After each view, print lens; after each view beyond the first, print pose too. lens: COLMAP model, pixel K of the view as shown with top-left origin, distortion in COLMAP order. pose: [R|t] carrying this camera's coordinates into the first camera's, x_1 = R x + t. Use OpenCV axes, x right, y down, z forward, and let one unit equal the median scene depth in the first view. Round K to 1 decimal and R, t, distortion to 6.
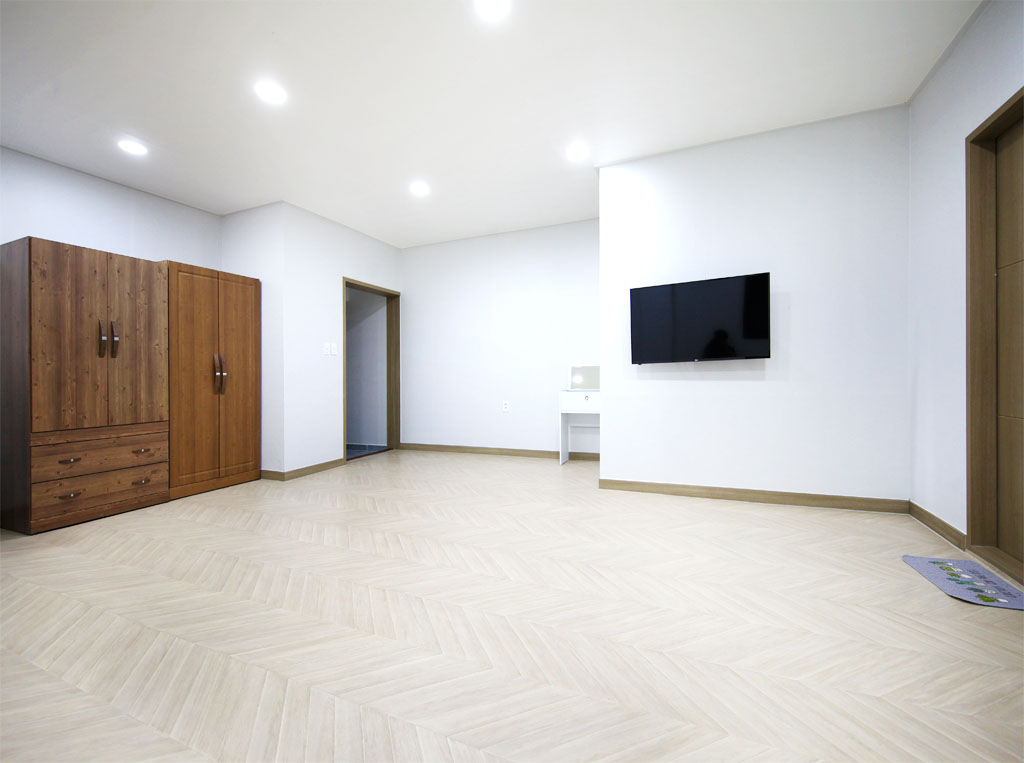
lens RADIAL K [[436.7, 0, 509.0], [0, 436.7, 398.5], [0, 0, 1]] dist [0.000372, -0.000193]
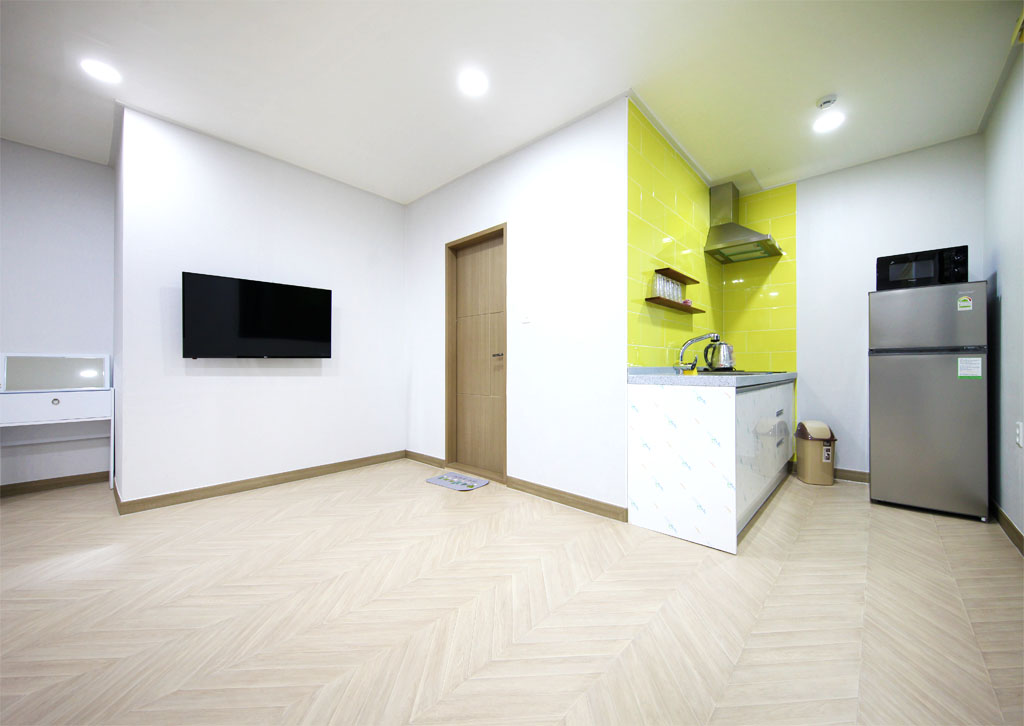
lens RADIAL K [[390.4, 0, 508.4], [0, 390.4, 356.0], [0, 0, 1]] dist [0.000947, -0.000200]
pose [[0.326140, 0.046915, 0.944157, -0.502283], [0.048764, 0.996603, -0.066366, 0.003571], [-0.944063, 0.067686, 0.322744, 0.230410]]
